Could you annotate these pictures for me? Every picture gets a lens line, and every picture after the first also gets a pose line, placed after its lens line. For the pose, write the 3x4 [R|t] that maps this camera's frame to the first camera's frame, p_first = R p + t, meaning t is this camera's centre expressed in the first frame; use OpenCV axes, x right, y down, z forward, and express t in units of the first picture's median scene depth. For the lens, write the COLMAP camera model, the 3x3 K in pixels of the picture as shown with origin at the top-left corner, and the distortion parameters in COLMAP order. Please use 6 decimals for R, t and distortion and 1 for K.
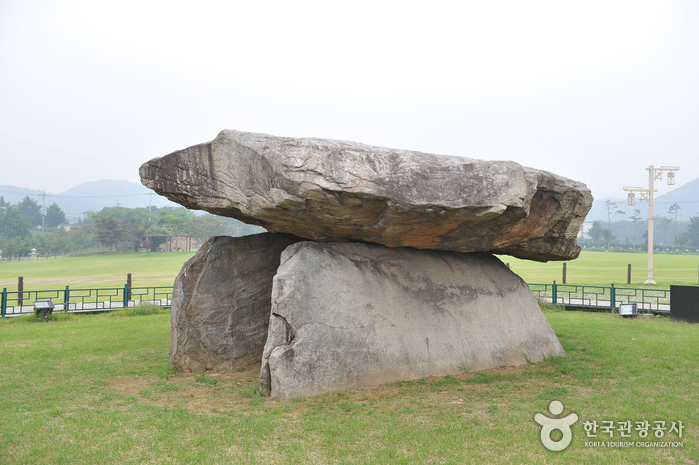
lens RADIAL K [[737.4, 0, 348.4], [0, 737.4, 235.1], [0, 0, 1]] dist [0.029084, 0.000000]
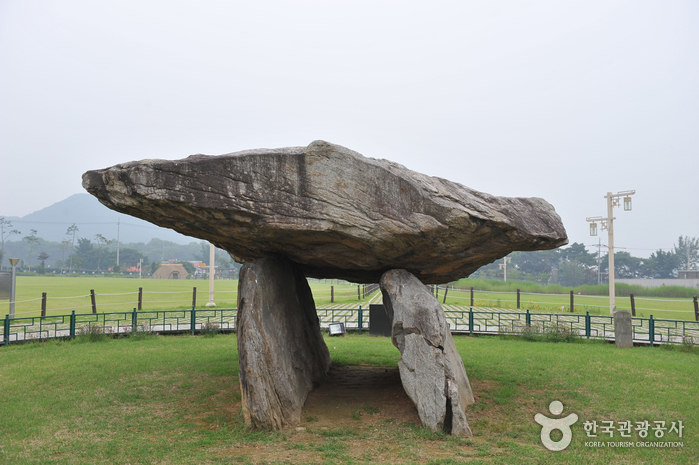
lens RADIAL K [[778.8, 0, 353.9], [0, 778.8, 231.8], [0, 0, 1]] dist [0.066667, 0.000000]
pose [[0.701986, 0.028524, 0.711619, -0.777744], [-0.006088, 0.999401, -0.034054, -0.005030], [-0.712165, 0.019573, 0.701739, 0.328356]]
